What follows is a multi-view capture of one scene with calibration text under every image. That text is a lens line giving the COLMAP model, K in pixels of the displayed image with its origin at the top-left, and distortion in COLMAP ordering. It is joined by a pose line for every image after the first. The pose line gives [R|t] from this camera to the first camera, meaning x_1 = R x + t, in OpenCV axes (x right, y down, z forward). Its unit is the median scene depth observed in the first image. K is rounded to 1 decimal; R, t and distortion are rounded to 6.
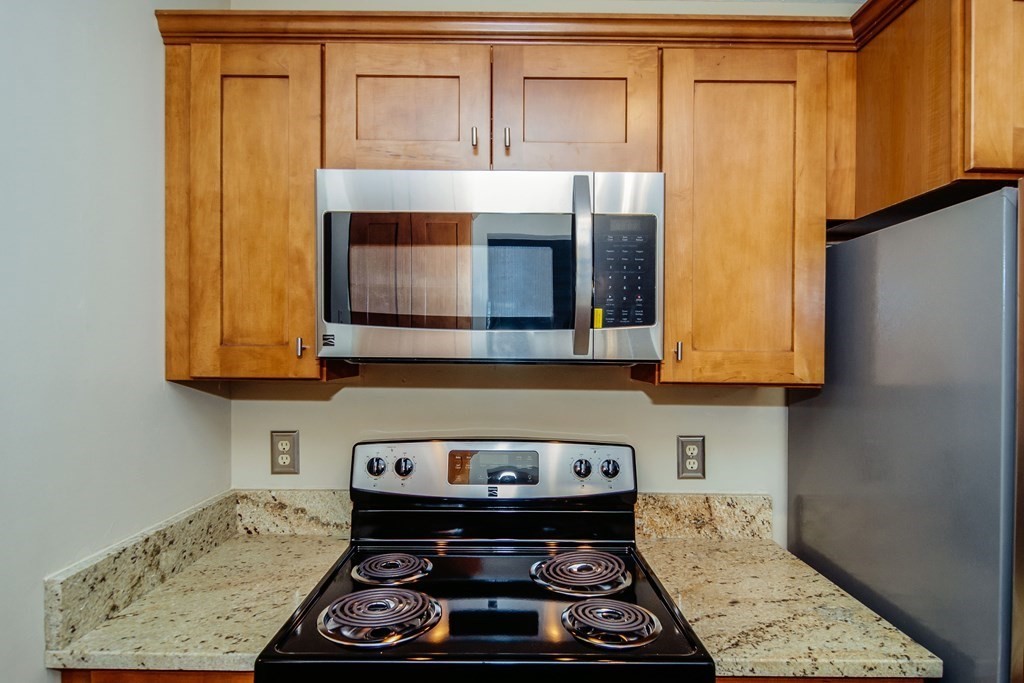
lens RADIAL K [[563.4, 0, 514.1], [0, 563.4, 353.7], [0, 0, 1]] dist [-0.004514, -0.009720]
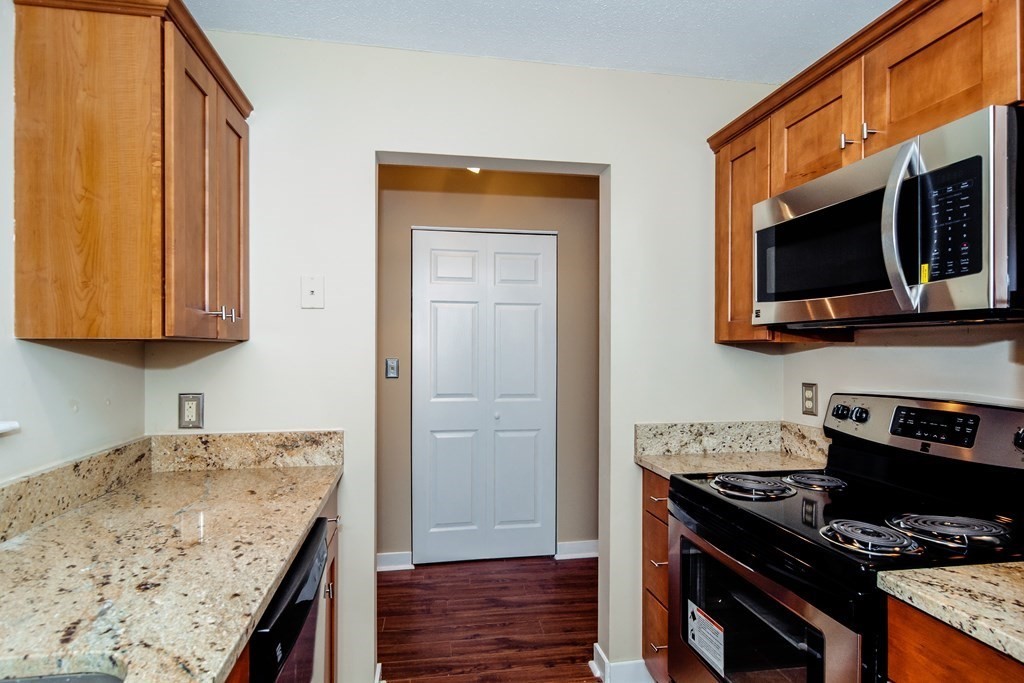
lens RADIAL K [[563.4, 0, 505.4], [0, 563.4, 349.9], [0, 0, 1]] dist [-0.004514, -0.009720]
pose [[0.154223, -0.010020, -0.987985, 1.047813], [-0.002374, 0.999942, -0.010512, 0.091001], [0.988033, 0.003966, 0.154190, 0.074551]]
